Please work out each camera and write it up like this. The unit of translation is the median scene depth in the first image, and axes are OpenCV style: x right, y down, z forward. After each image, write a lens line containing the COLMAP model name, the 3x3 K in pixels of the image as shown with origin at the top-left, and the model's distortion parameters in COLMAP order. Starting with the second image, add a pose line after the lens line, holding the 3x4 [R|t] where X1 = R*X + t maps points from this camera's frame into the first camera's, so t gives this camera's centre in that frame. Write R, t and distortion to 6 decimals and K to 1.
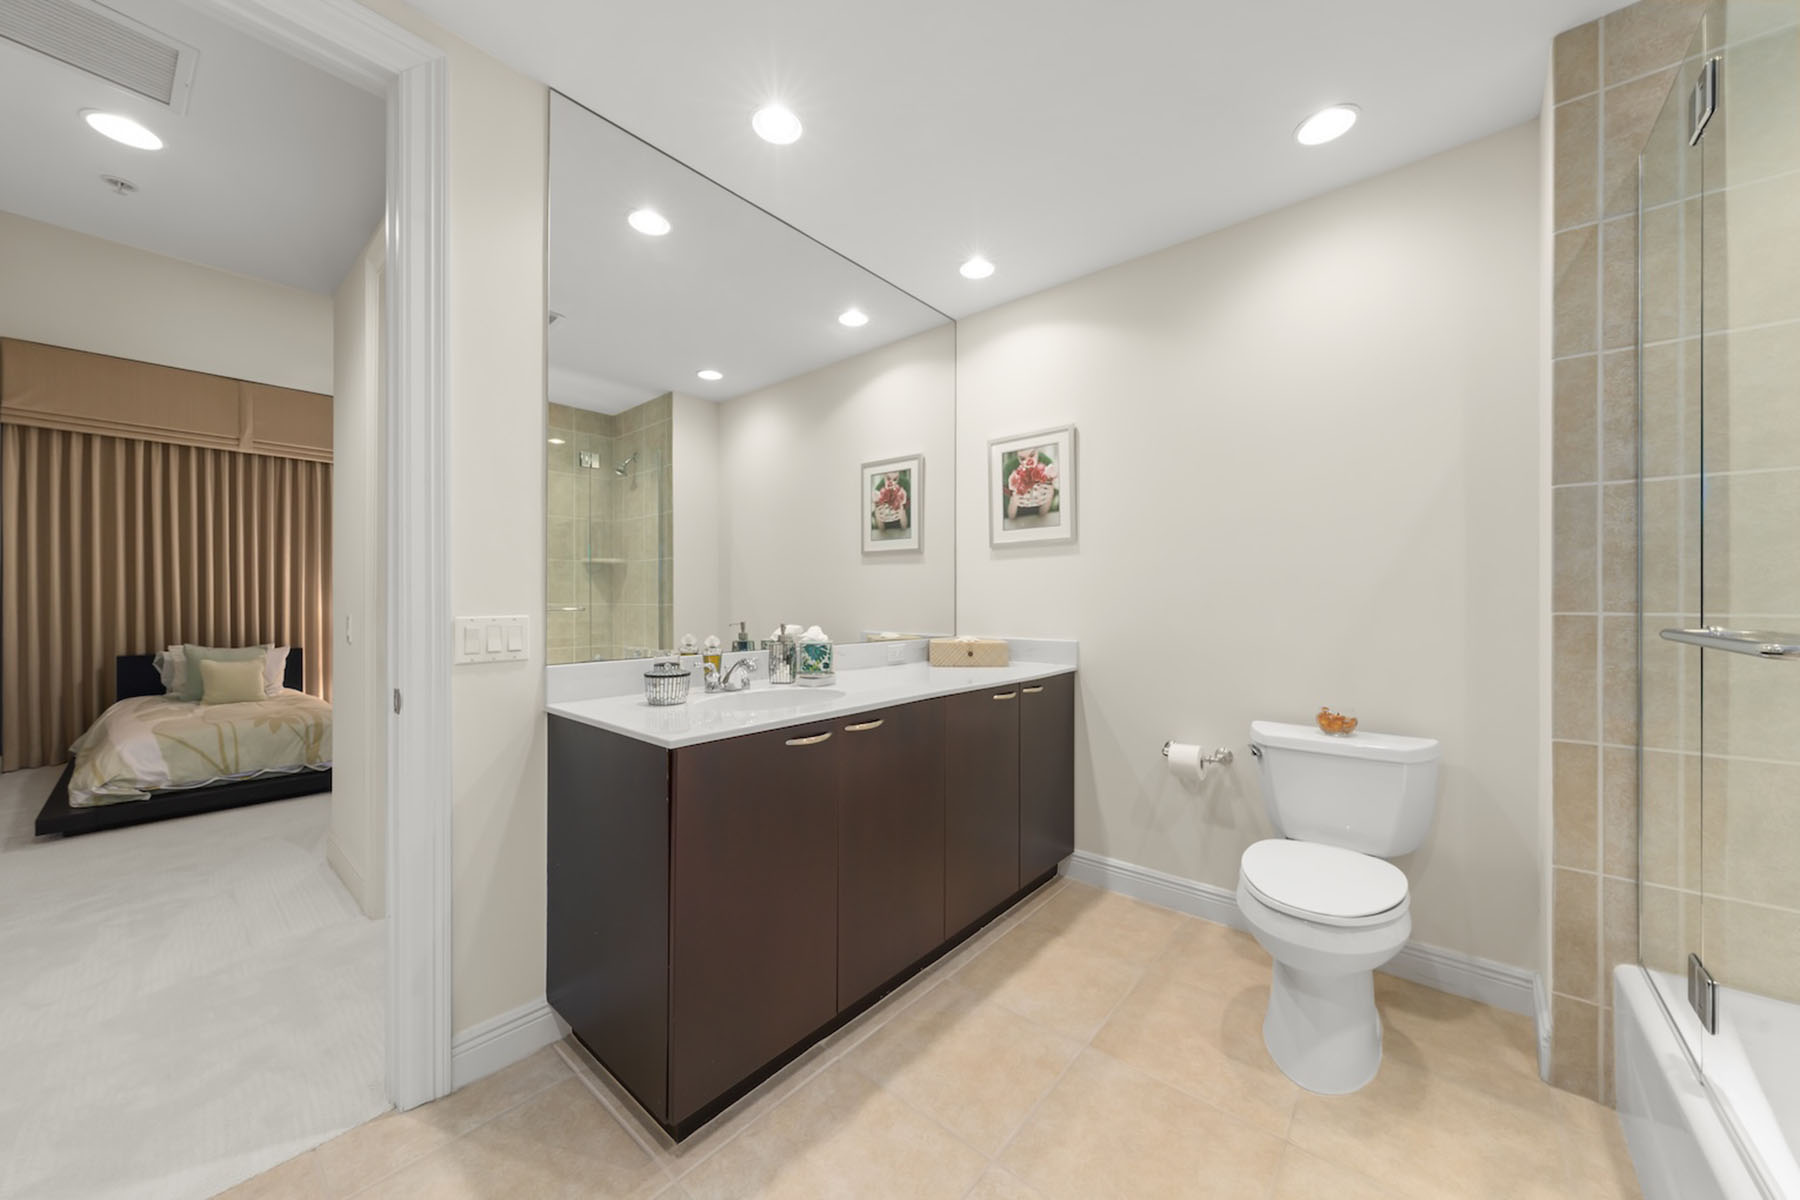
lens RADIAL K [[662.4, 0, 939.3], [0, 662.4, 601.4], [0, 0, 1]] dist [0.000725, -0.000023]
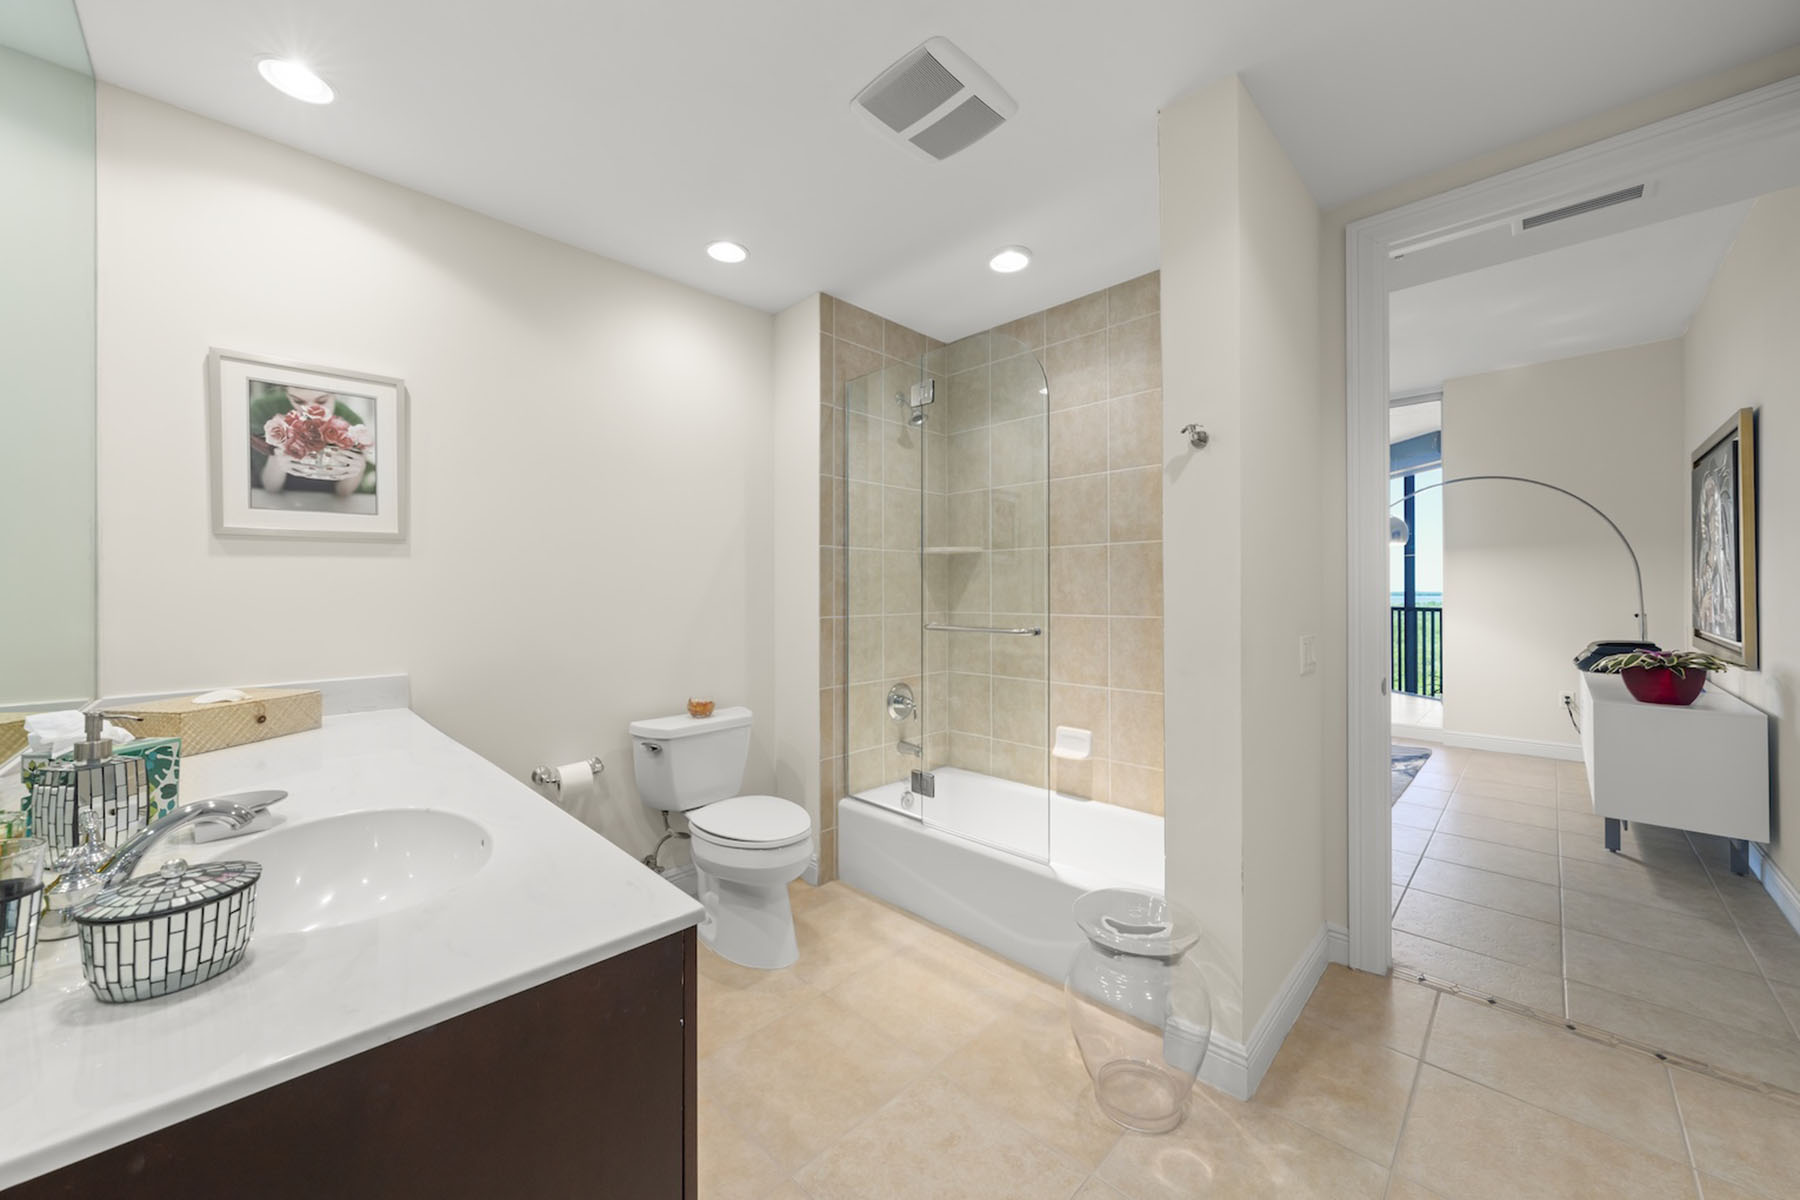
lens RADIAL K [[662.4, 0, 893.9], [0, 662.4, 589.8], [0, 0, 1]] dist [0.000725, -0.000023]
pose [[0.081468, 0.000867, 0.996676, -0.481077], [0.004913, 0.999987, -0.001271, -0.030736], [-0.996664, 0.005001, 0.081462, 0.390025]]
